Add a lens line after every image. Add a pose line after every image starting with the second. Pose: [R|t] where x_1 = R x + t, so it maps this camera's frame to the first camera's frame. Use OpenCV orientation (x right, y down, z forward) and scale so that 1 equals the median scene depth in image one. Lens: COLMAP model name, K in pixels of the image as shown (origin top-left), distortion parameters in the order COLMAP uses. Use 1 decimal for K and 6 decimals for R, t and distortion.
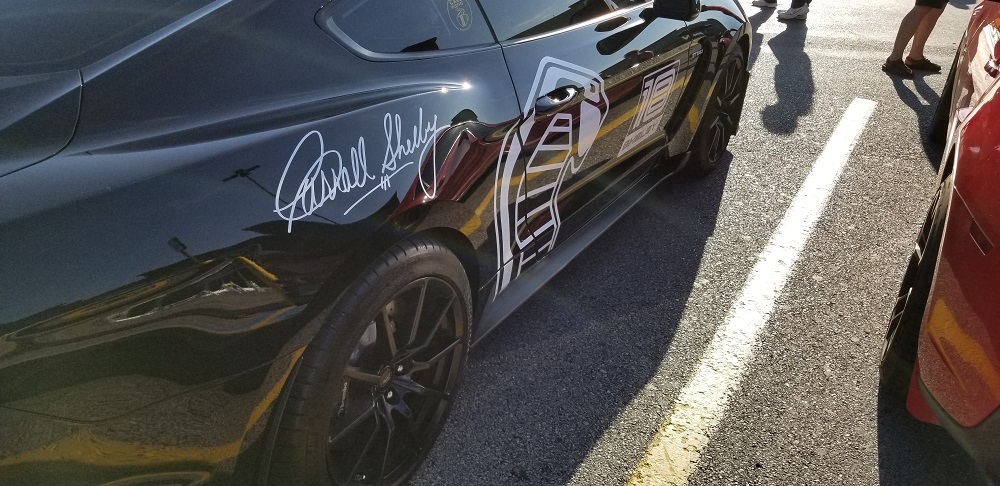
lens RADIAL K [[759.3, 0, 500.0], [0, 759.3, 243.0], [0, 0, 1]] dist [0.032409, -0.000577]
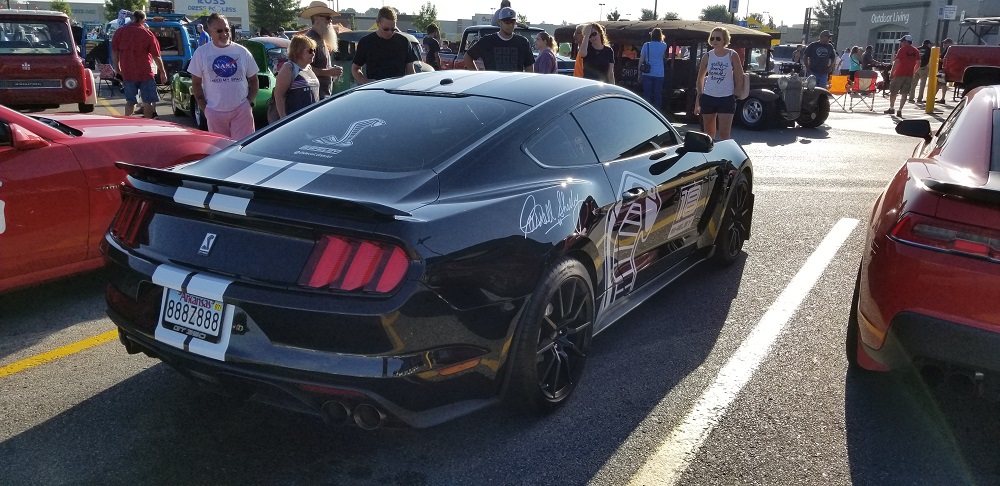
lens RADIAL K [[759.3, 0, 500.0], [0, 759.3, 243.0], [0, 0, 1]] dist [0.032409, -0.000577]
pose [[0.998986, -0.029663, -0.033859, -0.157358], [0.021819, 0.976989, -0.212170, 0.254839], [0.039373, 0.211216, 0.976646, -0.612727]]
